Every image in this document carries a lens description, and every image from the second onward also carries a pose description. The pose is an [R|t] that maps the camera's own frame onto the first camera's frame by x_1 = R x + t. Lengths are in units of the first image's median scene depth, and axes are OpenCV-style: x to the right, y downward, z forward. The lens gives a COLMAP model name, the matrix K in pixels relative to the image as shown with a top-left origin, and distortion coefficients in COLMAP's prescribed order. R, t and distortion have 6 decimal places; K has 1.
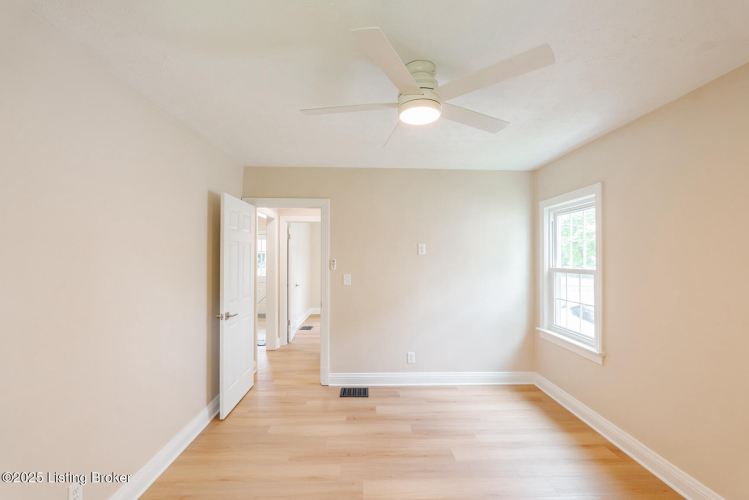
lens RADIAL K [[333.8, 0, 371.2], [0, 333.8, 244.9], [0, 0, 1]] dist [-0.001303, 0.000469]
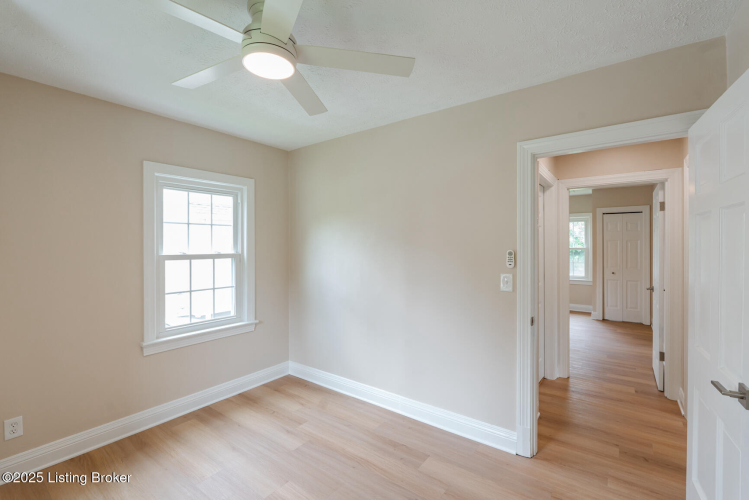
lens RADIAL K [[338.2, 0, 375.0], [0, 338.2, 243.3], [0, 0, 1]] dist [-0.025364, 0.000289]
pose [[-0.788323, -0.004046, 0.615249, -0.427715], [-0.024341, 0.999401, -0.024616, 0.061342], [-0.614780, -0.034381, -0.787949, 1.664330]]
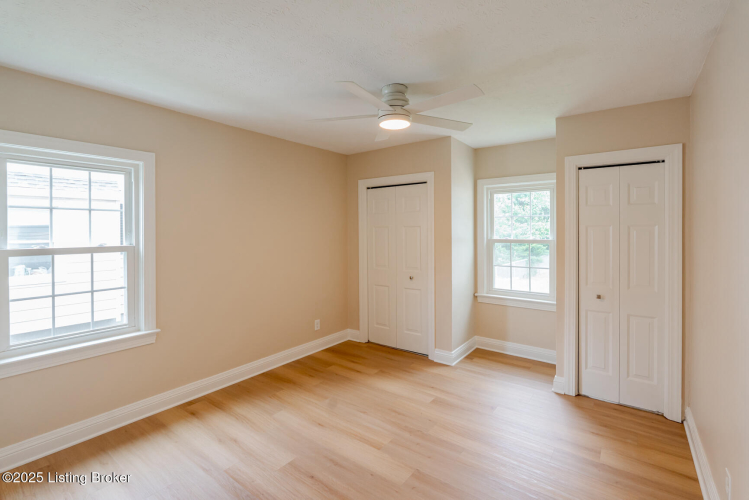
lens RADIAL K [[334.3, 0, 373.8], [0, 334.3, 234.7], [0, 0, 1]] dist [-0.026883, 0.000246]
pose [[-0.777710, -0.005829, 0.628596, -0.425069], [-0.018369, 0.999741, -0.013456, 0.053246], [-0.628355, -0.022011, -0.777615, 1.454603]]
